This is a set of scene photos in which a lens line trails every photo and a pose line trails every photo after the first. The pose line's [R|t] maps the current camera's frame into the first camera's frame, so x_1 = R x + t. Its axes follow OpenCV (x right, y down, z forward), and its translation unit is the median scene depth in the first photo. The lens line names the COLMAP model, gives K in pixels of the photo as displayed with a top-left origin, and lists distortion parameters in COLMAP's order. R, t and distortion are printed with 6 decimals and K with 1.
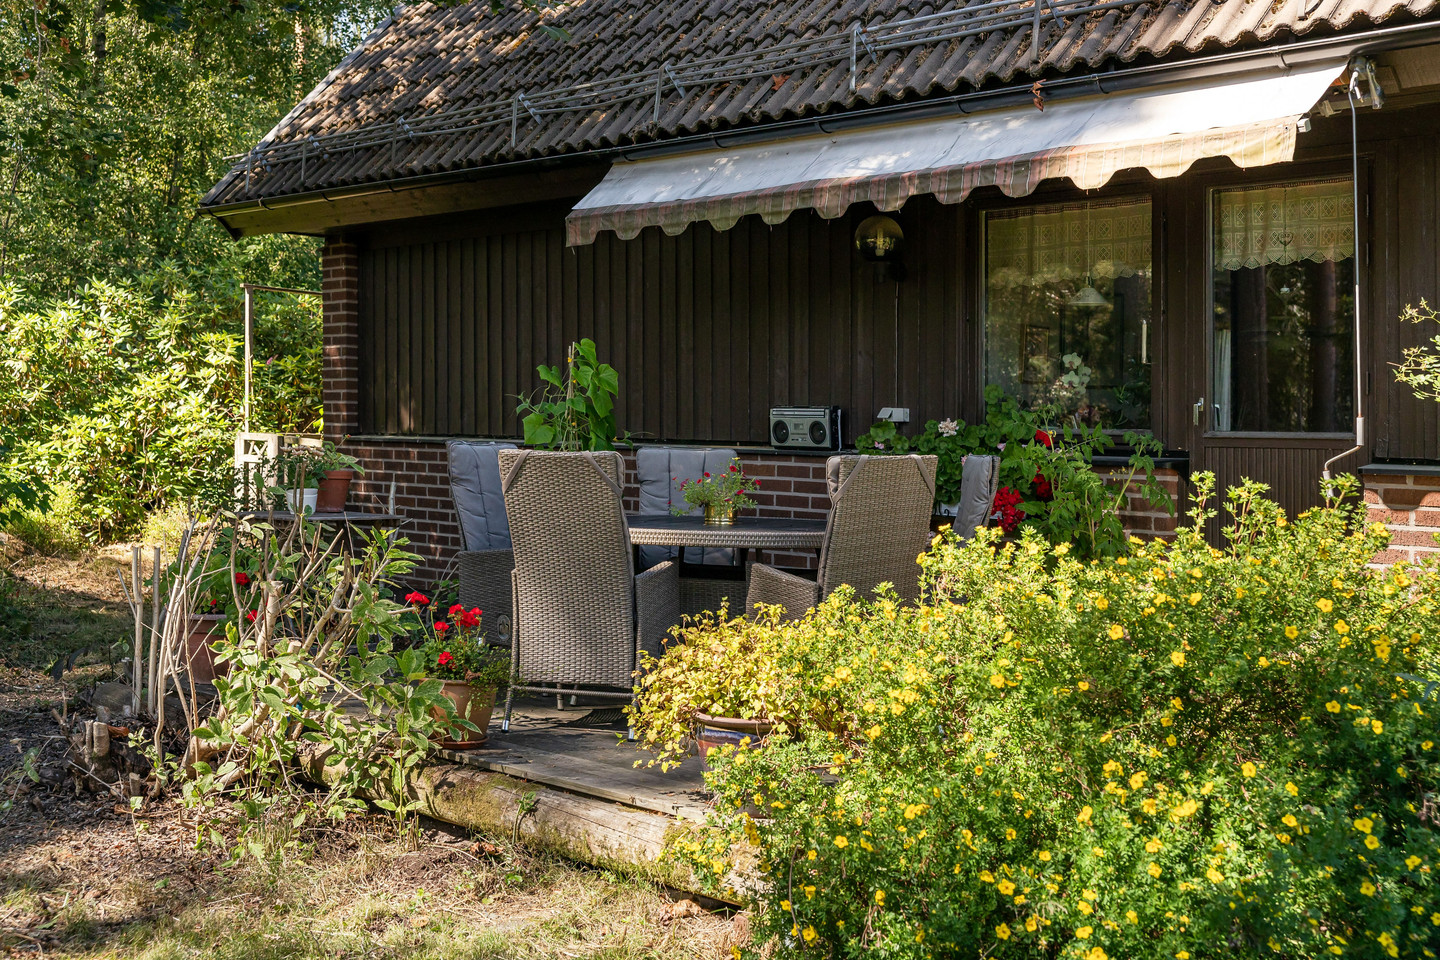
lens RADIAL K [[1631.8, 0, 819.2], [0, 1631.8, 599.8], [0, 0, 1]] dist [0.005607, 0.000000]
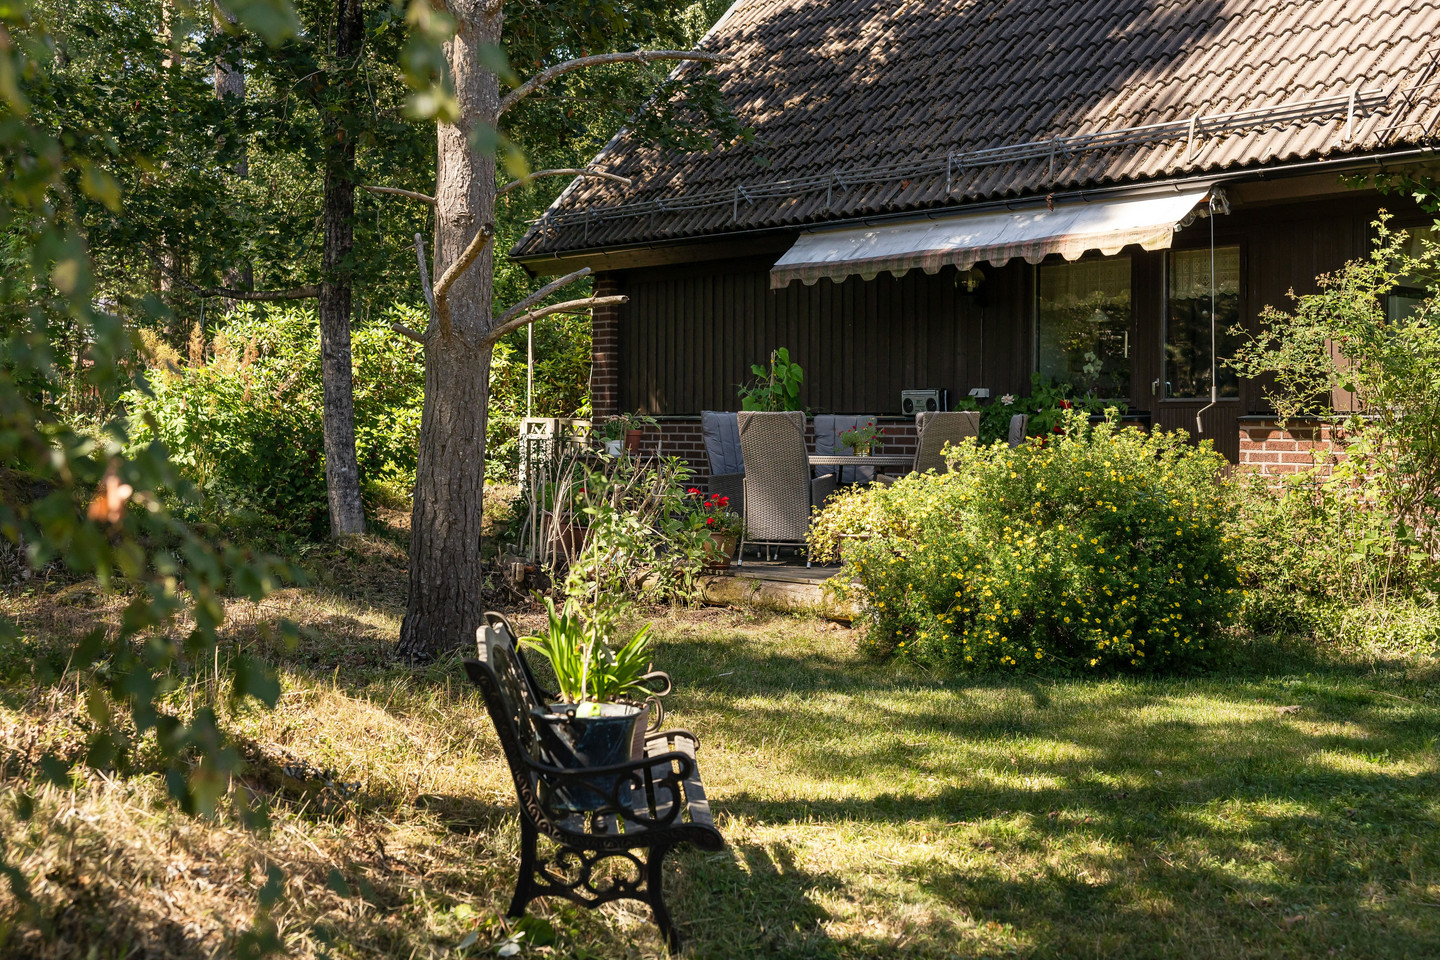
lens RADIAL K [[1943.9, 0, 717.9], [0, 1943.9, 480.5], [0, 0, 1]] dist [0.040771, 0.000000]
pose [[0.986043, -0.005413, -0.166401, 0.126134], [-0.008088, 0.996734, -0.080353, 0.140587], [0.166292, 0.080577, 0.982779, -0.997000]]
